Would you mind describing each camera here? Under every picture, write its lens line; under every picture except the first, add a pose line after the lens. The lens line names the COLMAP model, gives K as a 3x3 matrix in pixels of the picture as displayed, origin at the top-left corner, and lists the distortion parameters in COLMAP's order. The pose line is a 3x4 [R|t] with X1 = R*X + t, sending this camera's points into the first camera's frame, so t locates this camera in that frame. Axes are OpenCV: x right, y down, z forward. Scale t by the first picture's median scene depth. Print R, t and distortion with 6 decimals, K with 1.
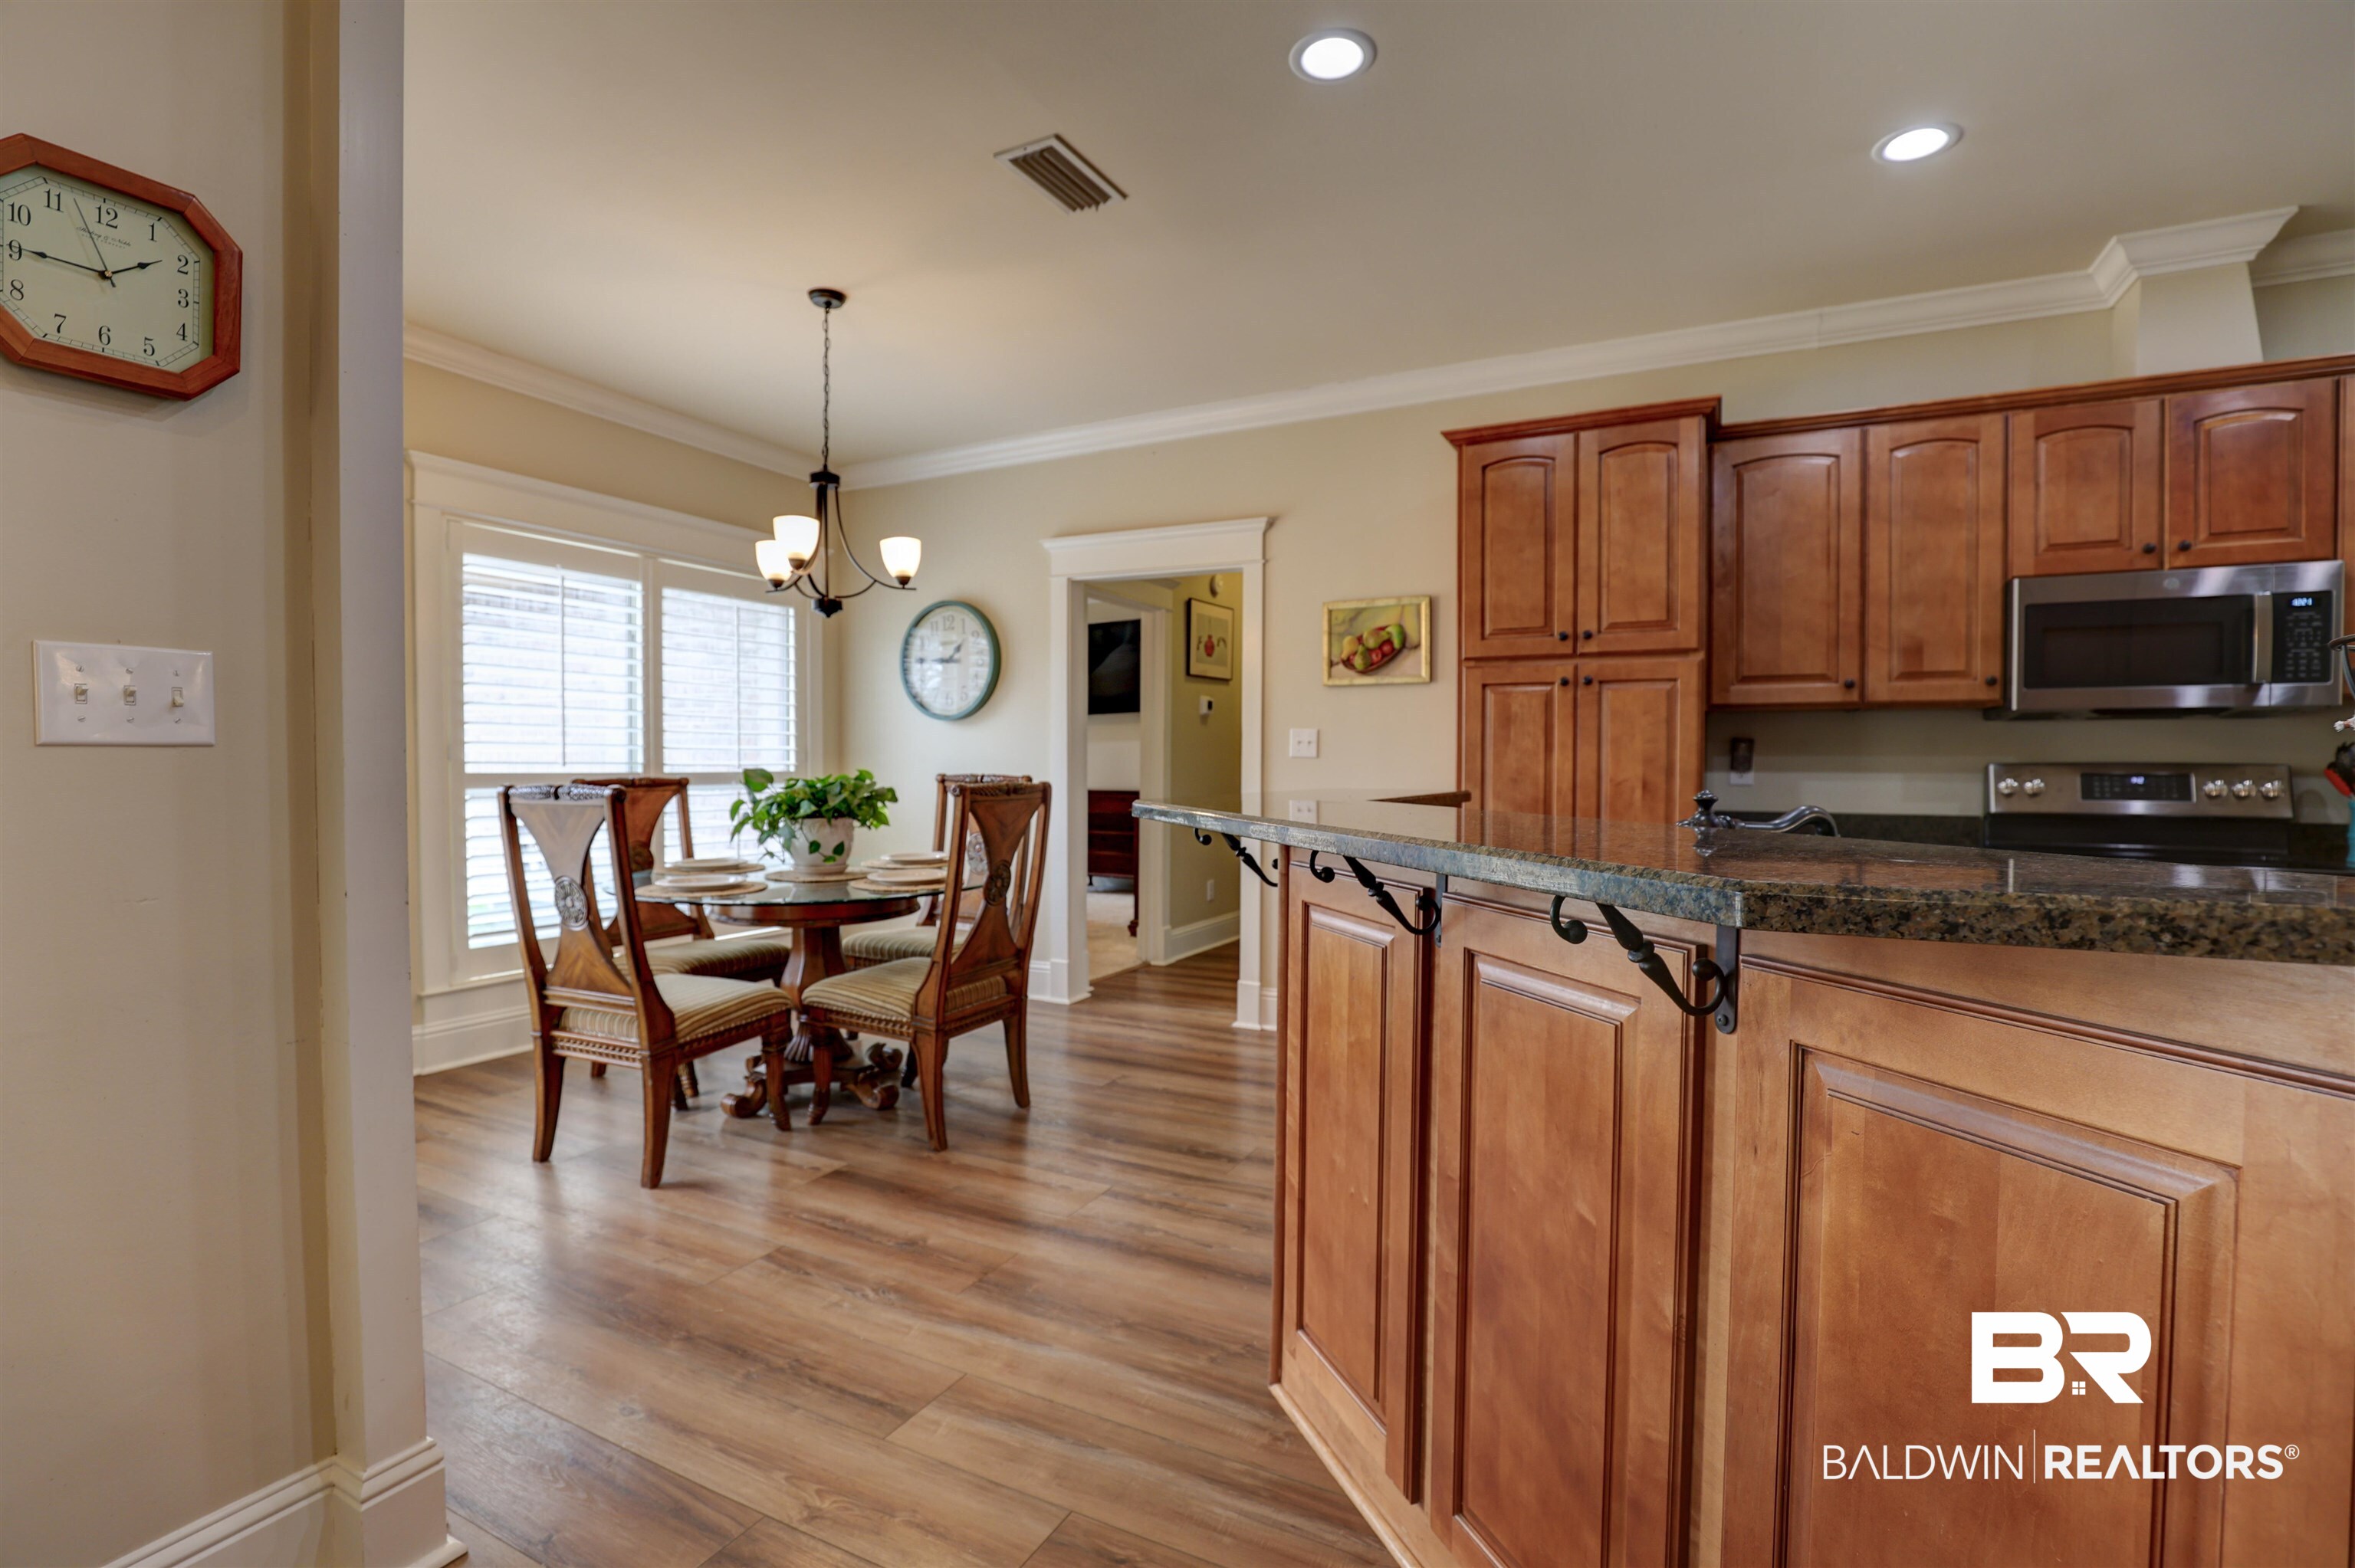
lens RADIAL K [[1072.7, 0, 1179.4], [0, 1072.7, 789.2], [0, 0, 1]] dist [-0.021401, -0.000148]
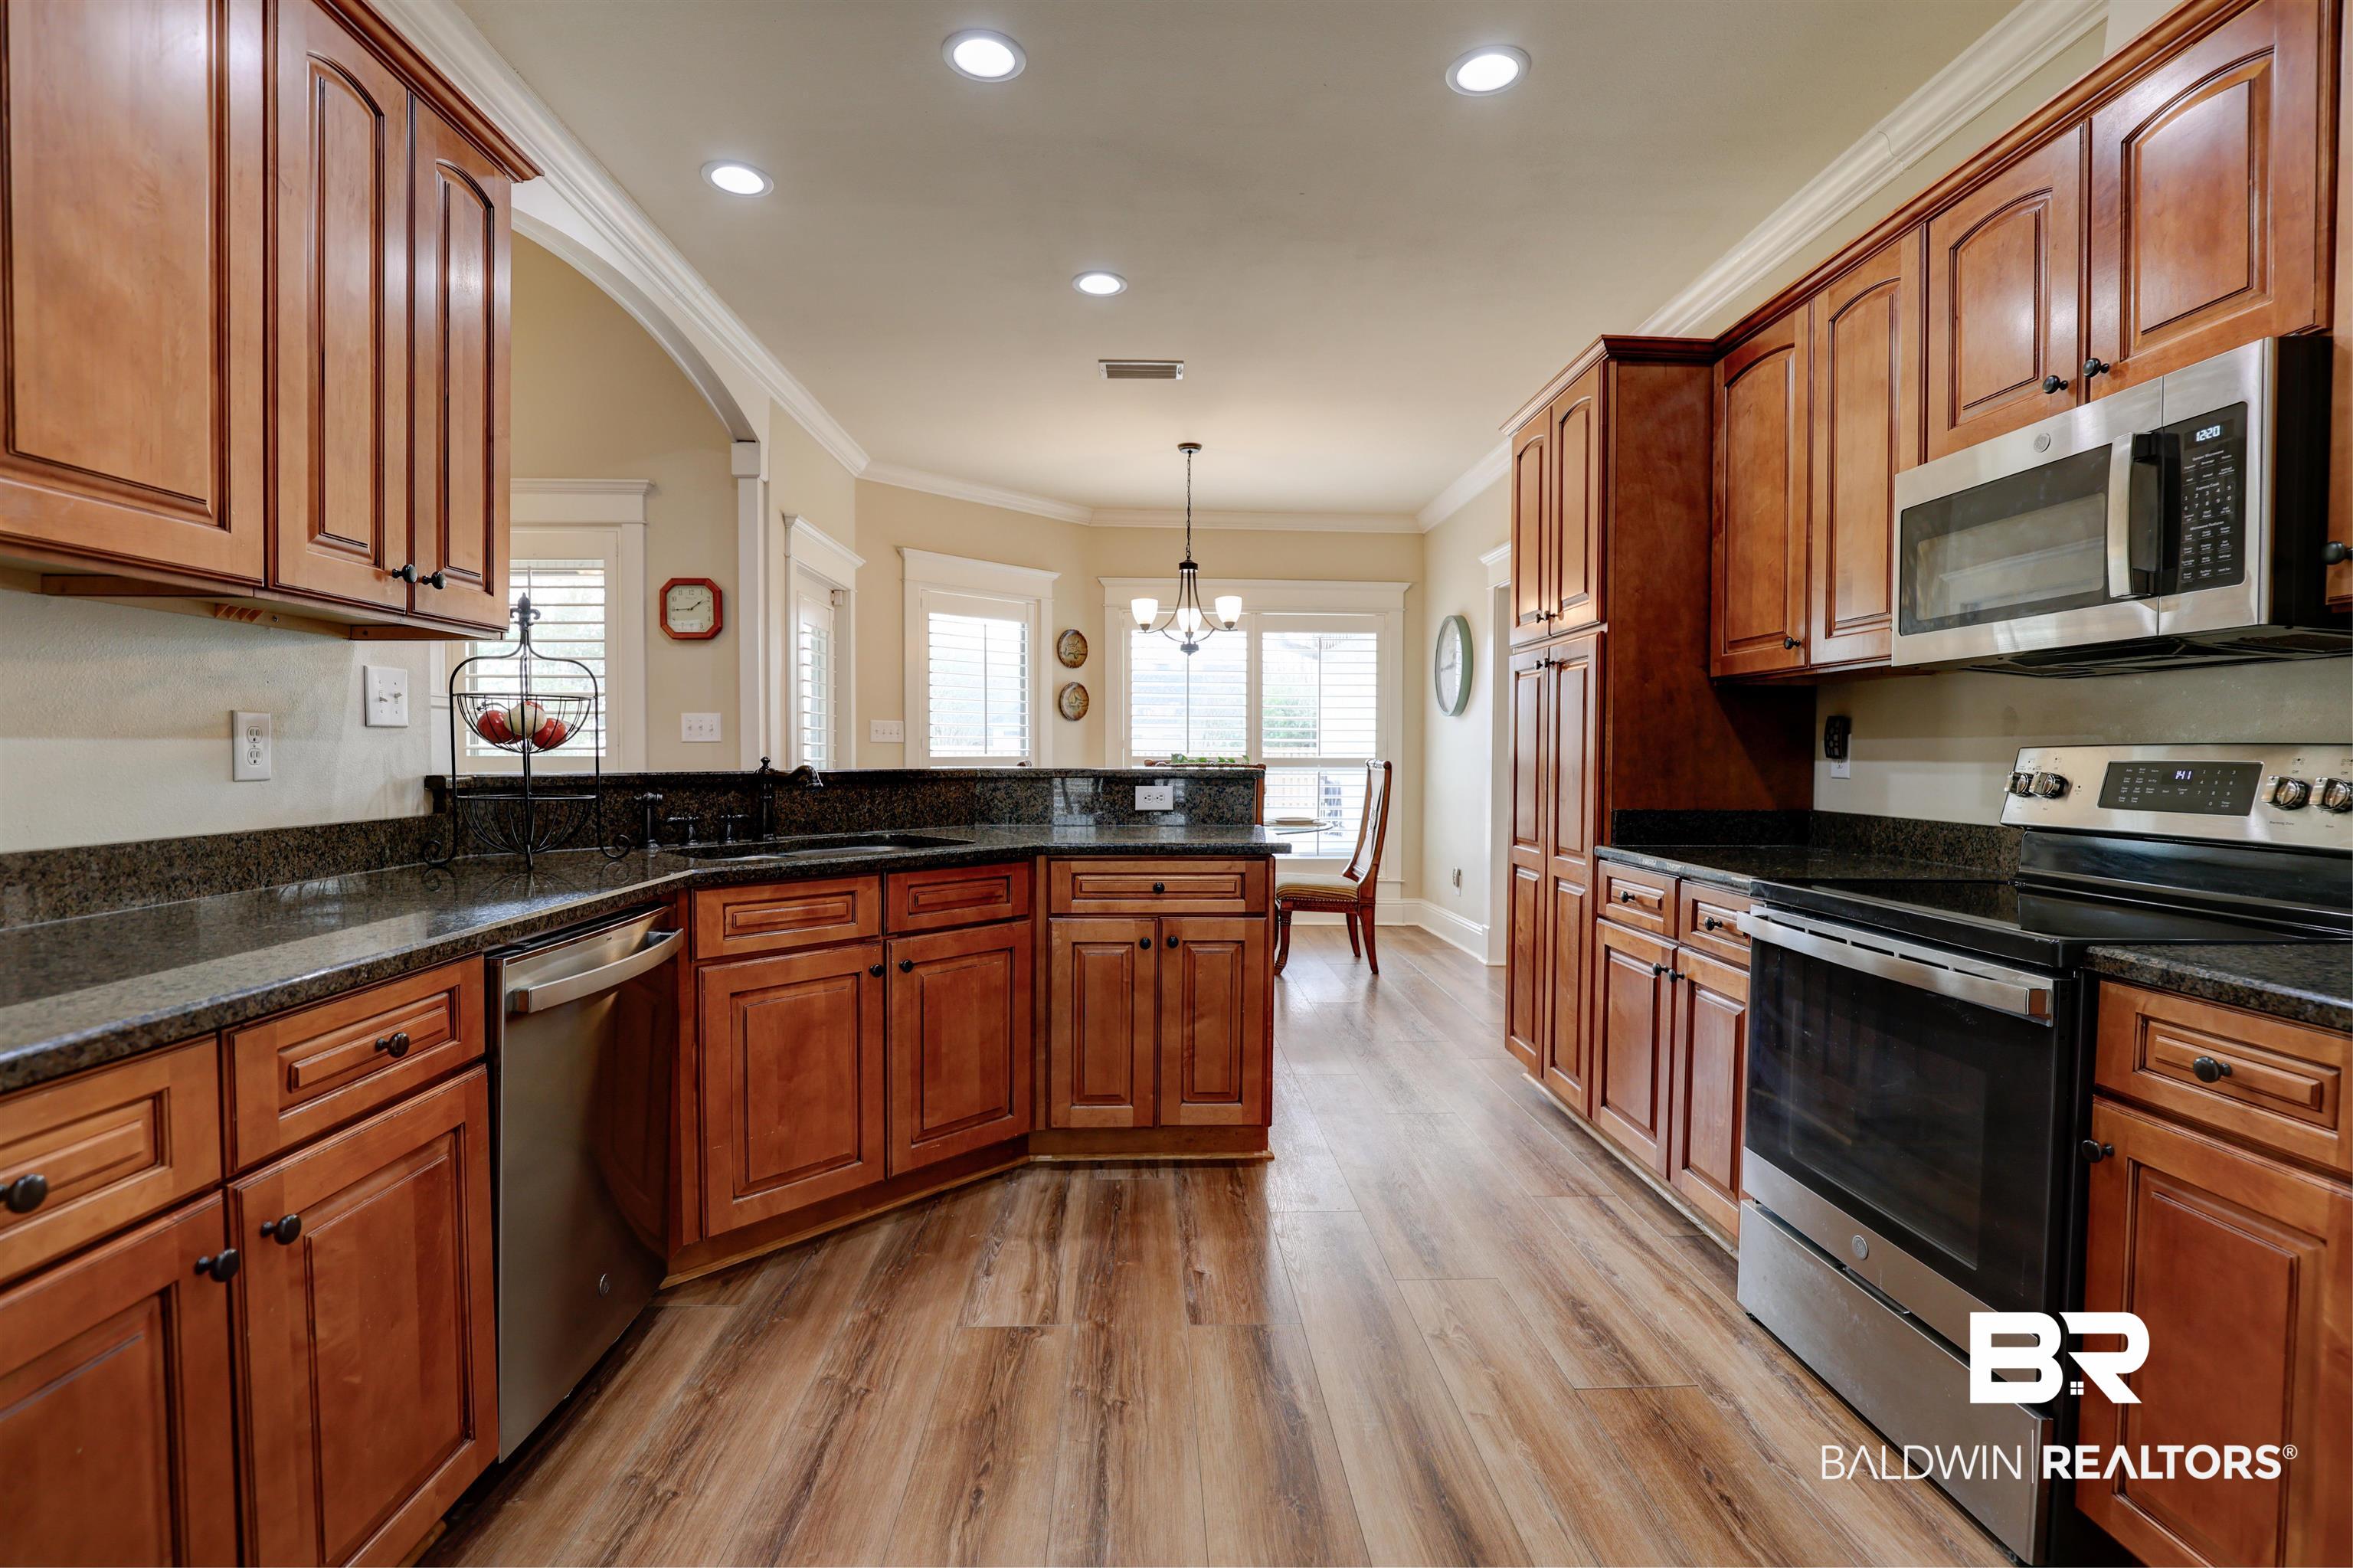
lens RADIAL K [[1072.0, 0, 1180.1], [0, 1072.0, 784.5], [0, 0, 1]] dist [-0.021401, -0.000148]
pose [[0.487431, 0.026434, -0.872761, 1.028276], [-0.025656, 0.999544, 0.015945, 0.001018], [0.872785, 0.014620, 0.487887, 0.239549]]
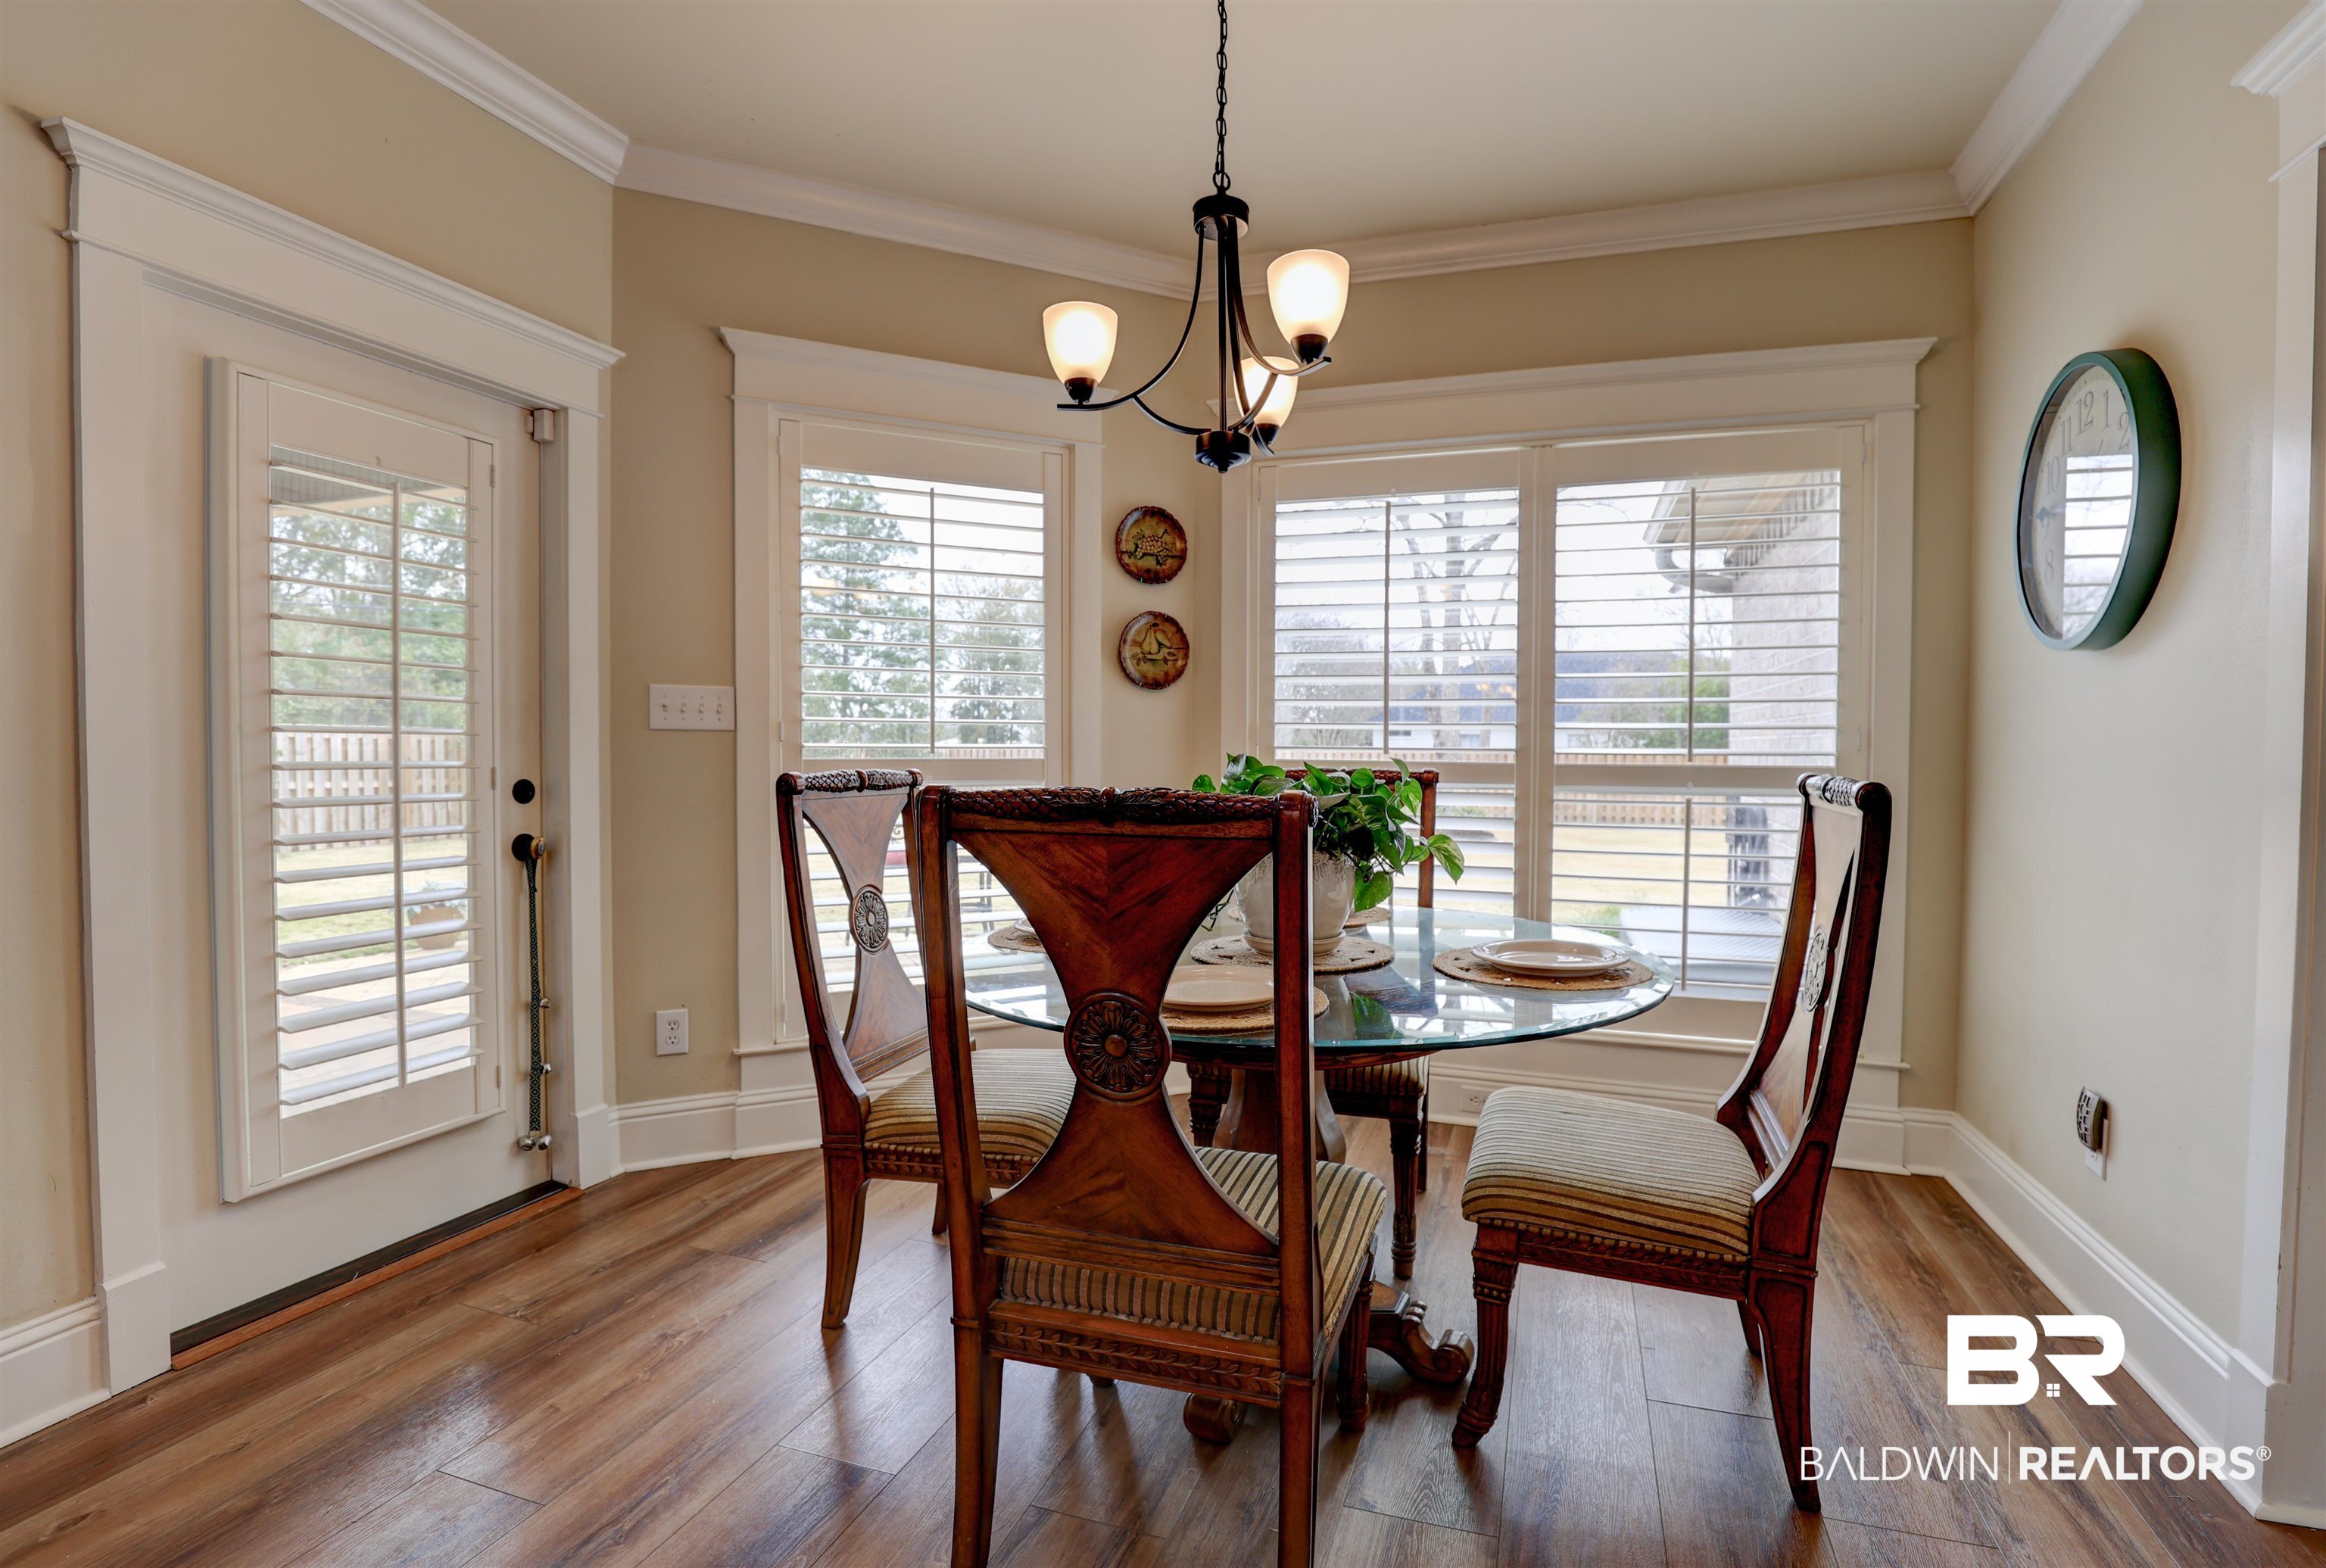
lens RADIAL K [[1100.0, 0, 1170.7], [0, 1100.0, 778.8], [0, 0, 1]] dist [-0.032065, 0.000001]
pose [[0.131614, 0.023793, -0.991015, 0.219282], [-0.035046, 0.999199, 0.019335, -0.016771], [0.990681, 0.032187, 0.132343, 0.915657]]
